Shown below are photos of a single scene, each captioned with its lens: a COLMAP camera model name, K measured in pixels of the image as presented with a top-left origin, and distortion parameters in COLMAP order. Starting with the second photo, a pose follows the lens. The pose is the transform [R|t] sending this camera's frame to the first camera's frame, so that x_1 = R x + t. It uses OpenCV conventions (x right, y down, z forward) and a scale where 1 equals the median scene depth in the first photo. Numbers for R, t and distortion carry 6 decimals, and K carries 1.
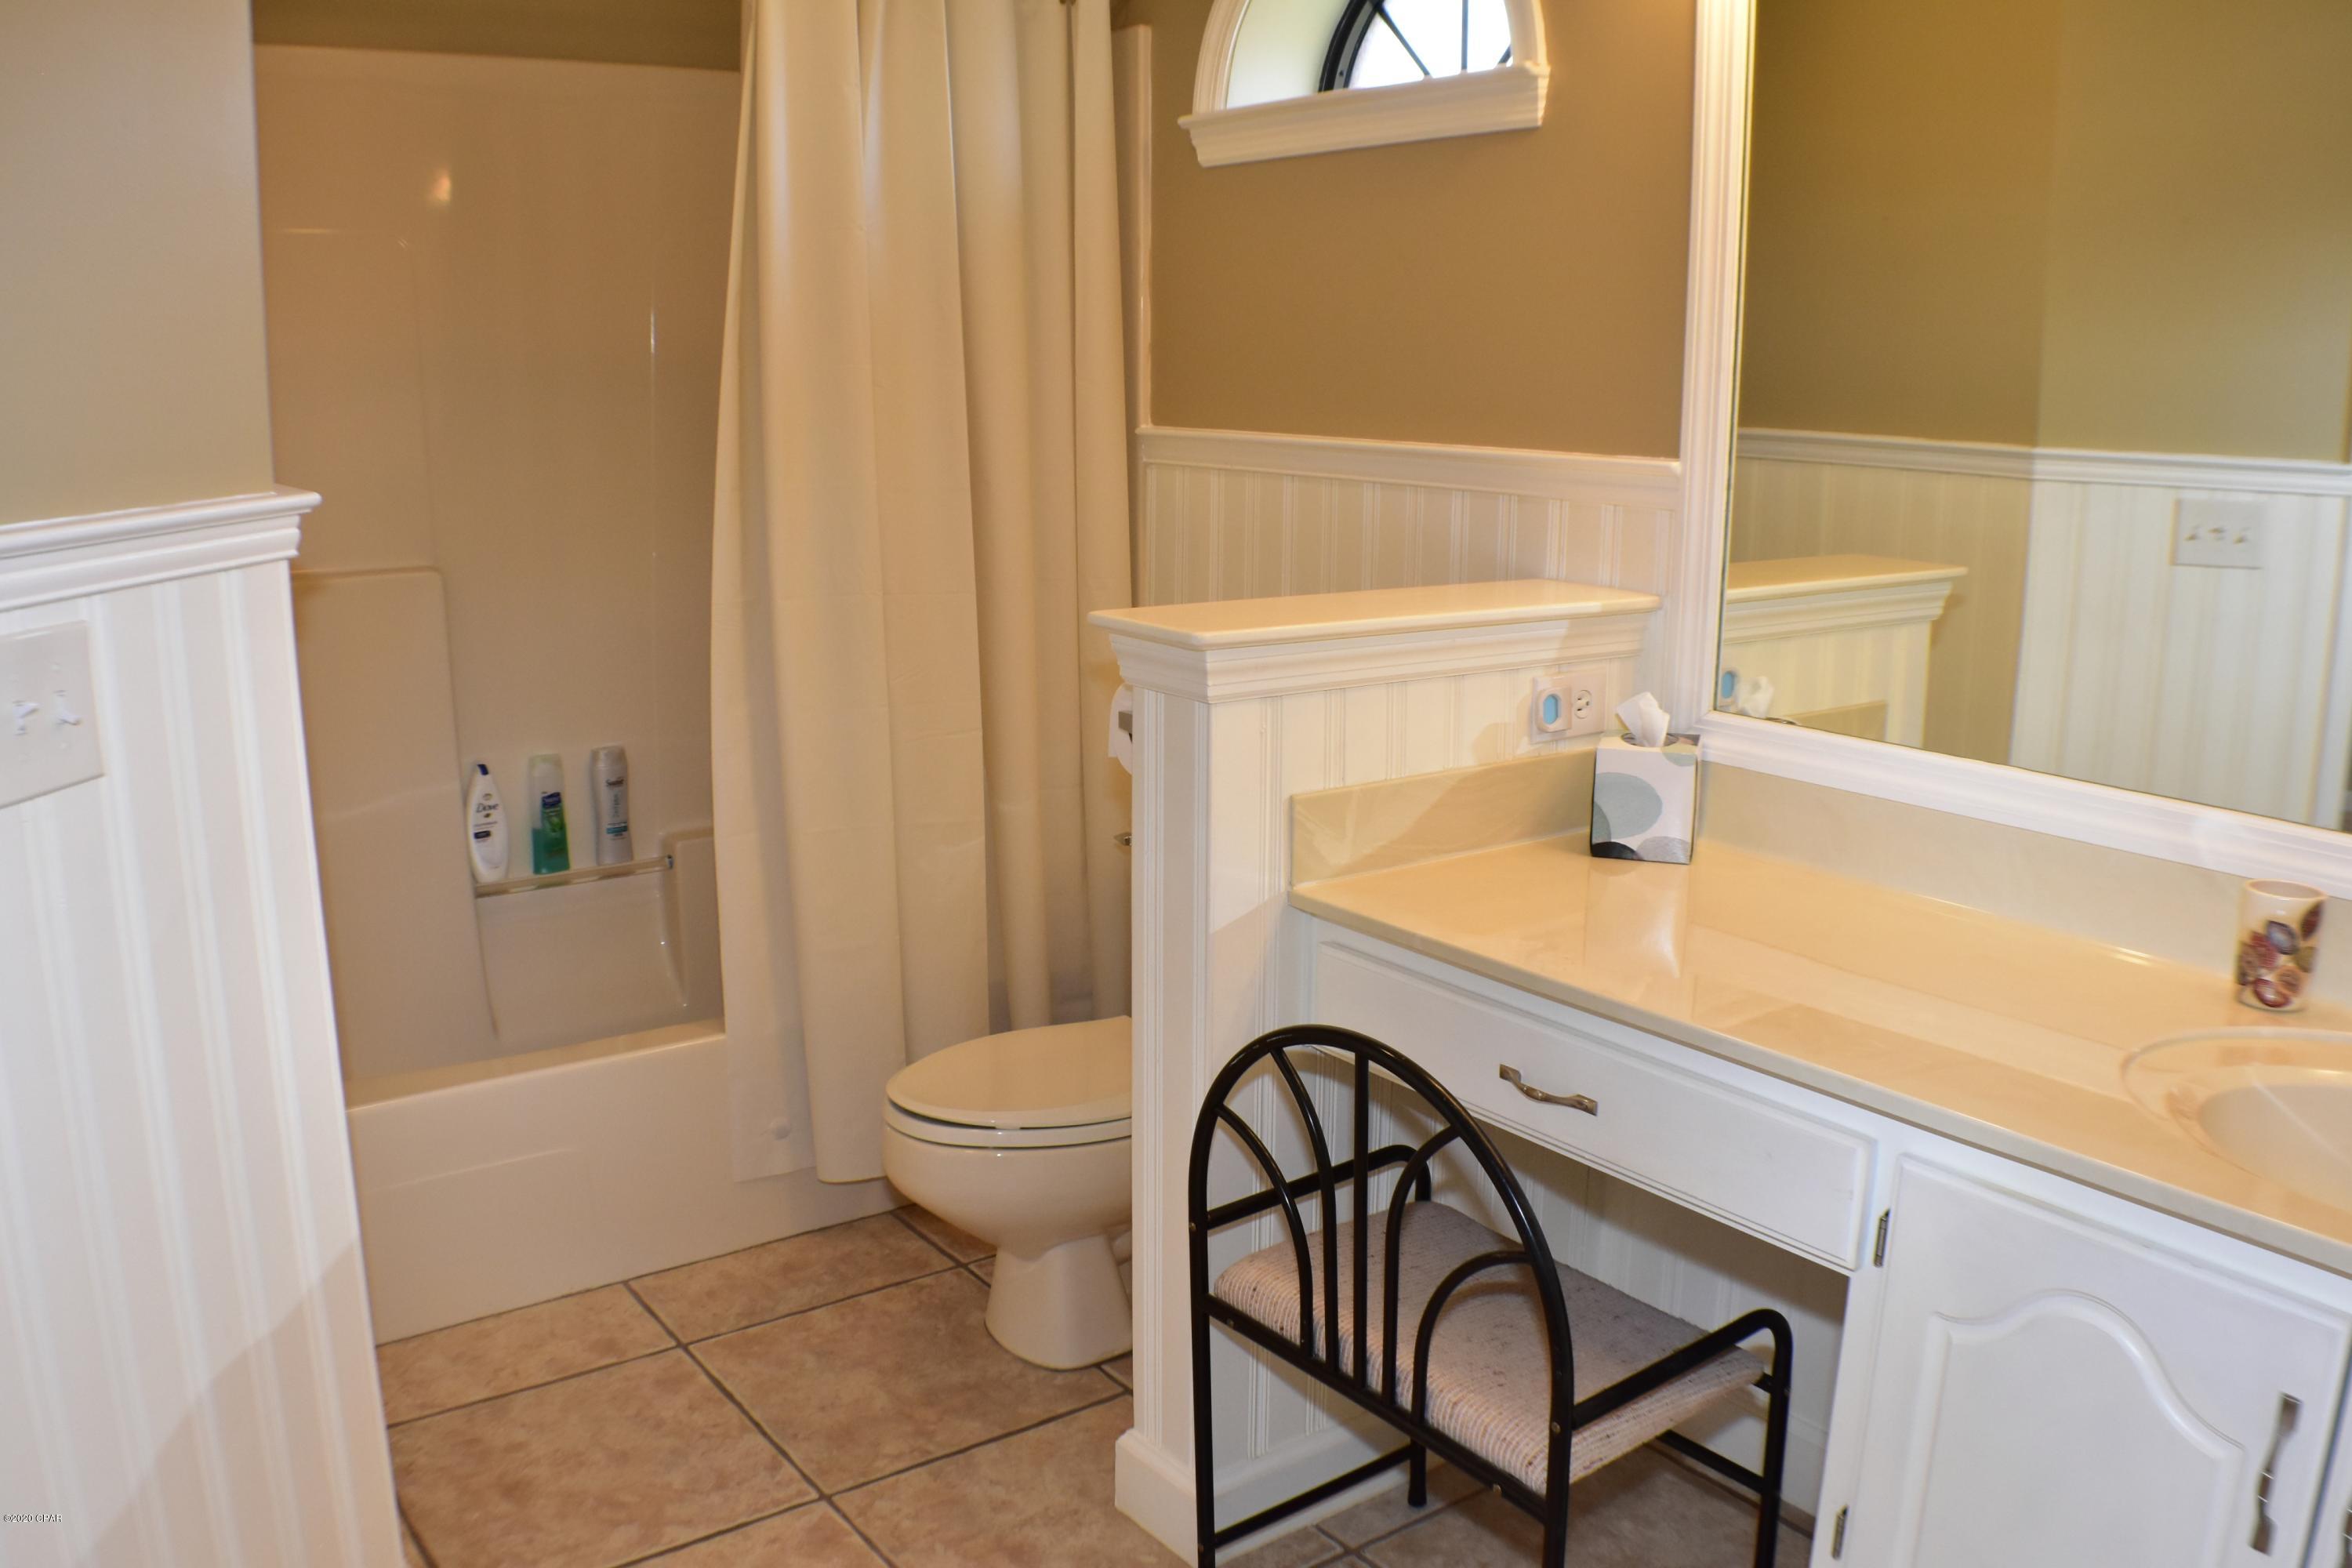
lens RADIAL K [[1877.0, 0, 1176.0], [0, 1877.0, 784.0], [0, 0, 1]] dist [-0.096235, -0.067903]
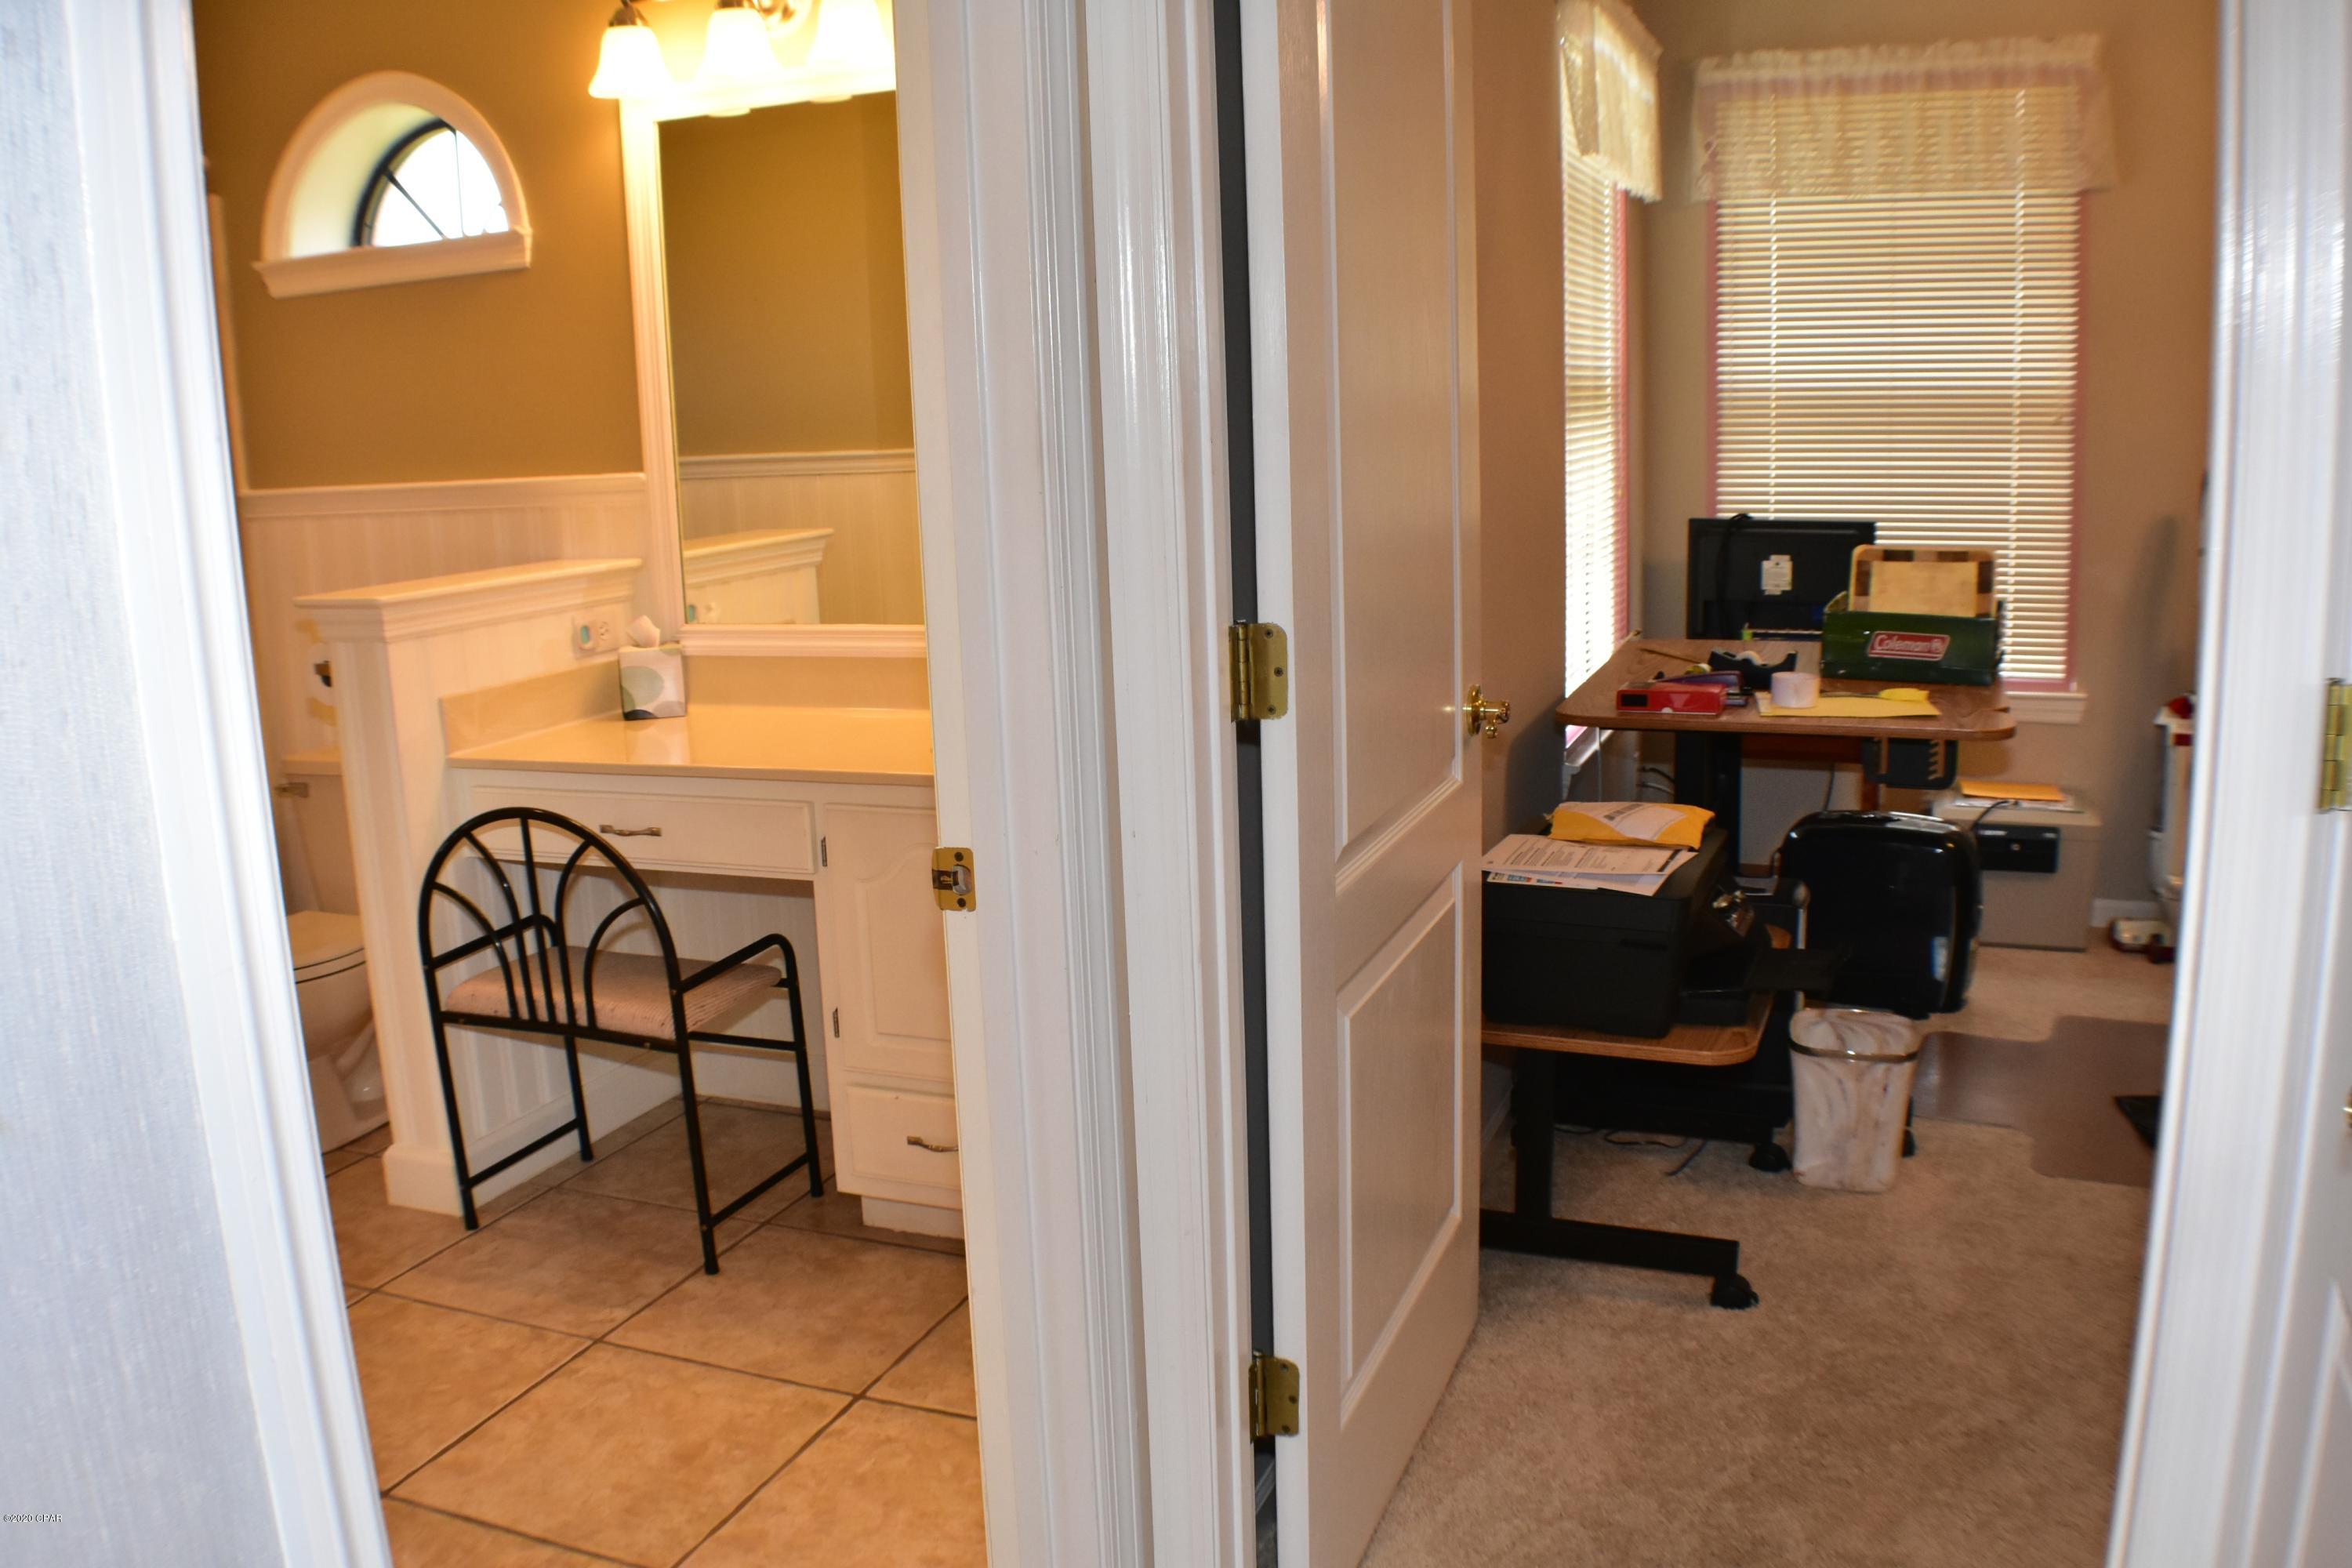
lens RADIAL K [[1877.0, 0, 1176.0], [0, 1877.0, 784.0], [0, 0, 1]] dist [-0.096235, -0.067903]
pose [[0.836588, -0.141144, 0.529339, -0.244633], [0.153633, 0.987913, 0.020612, 0.135912], [-0.525850, 0.064080, 0.848160, -0.629537]]
